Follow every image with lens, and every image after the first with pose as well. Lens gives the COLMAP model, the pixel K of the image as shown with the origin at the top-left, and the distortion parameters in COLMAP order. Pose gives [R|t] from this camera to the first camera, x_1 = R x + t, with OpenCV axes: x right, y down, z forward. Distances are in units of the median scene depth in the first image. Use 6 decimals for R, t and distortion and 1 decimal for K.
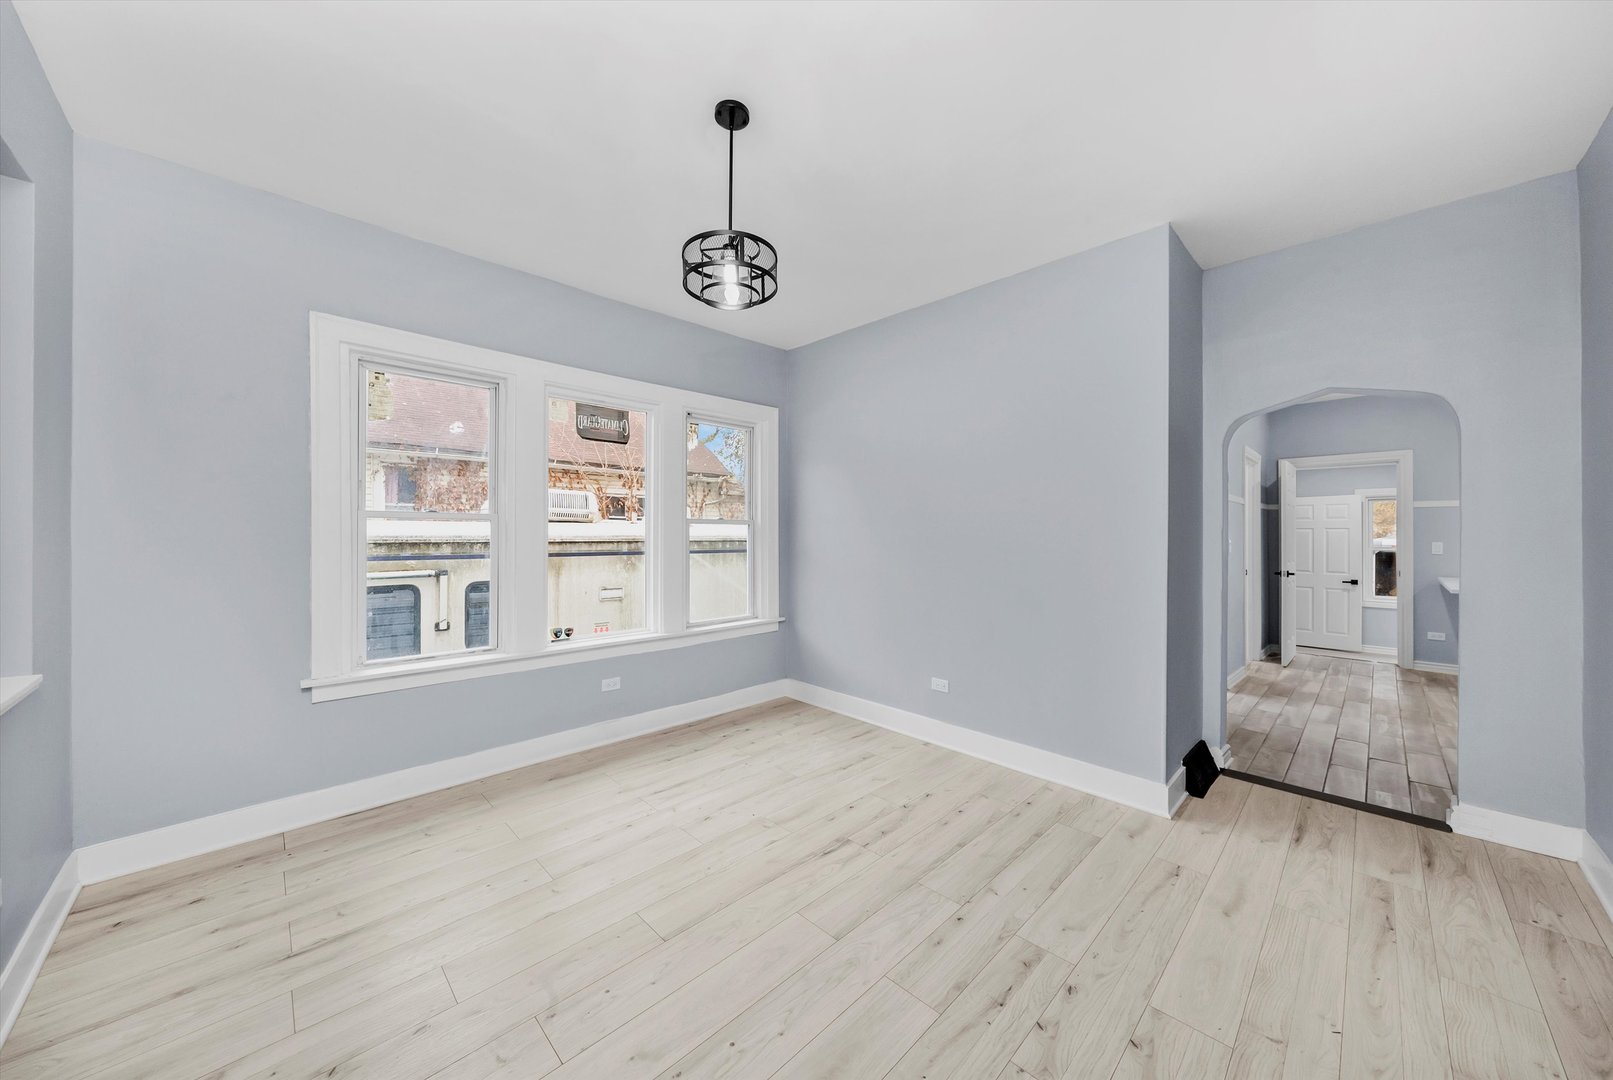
lens RADIAL K [[561.1, 0, 805.0], [0, 561.1, 535.7], [0, 0, 1]] dist [-0.001968, -0.000262]
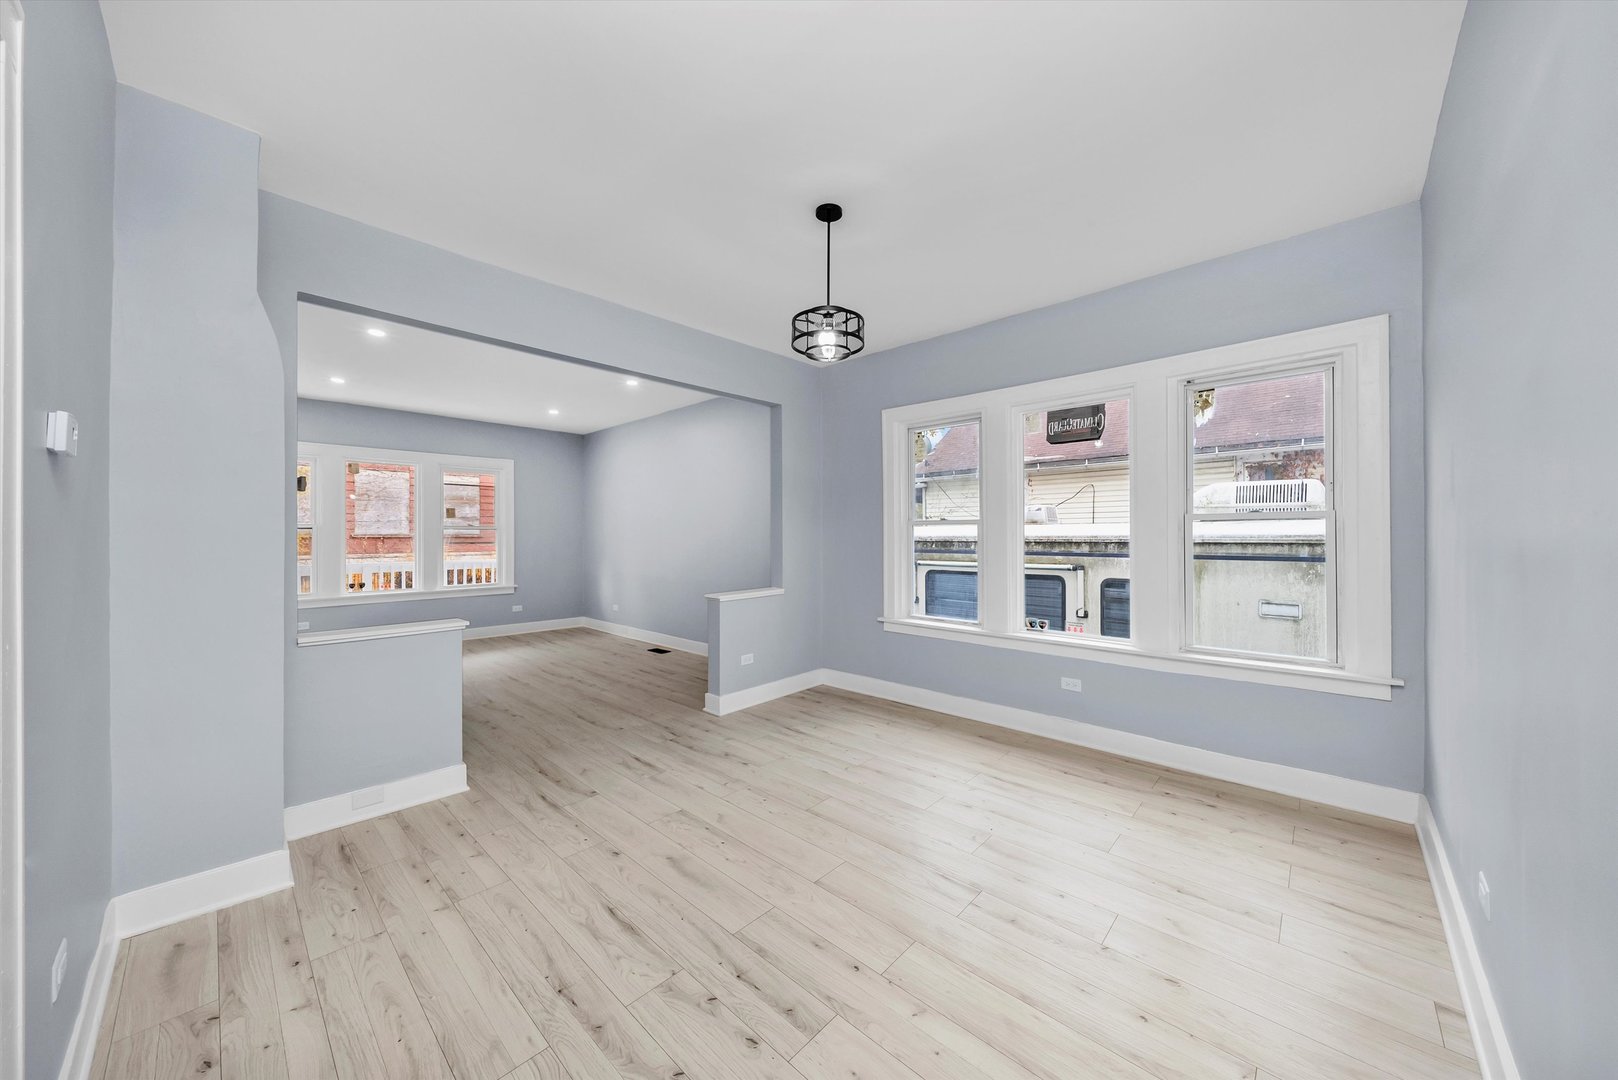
lens RADIAL K [[562.9, 0, 807.5], [0, 562.9, 535.7], [0, 0, 1]] dist [-0.001968, -0.000262]
pose [[0.043951, -0.002155, -0.999031, 0.522001], [0.001382, 0.999997, -0.002097, 0.000785], [0.999033, -0.001289, 0.043954, 0.397278]]
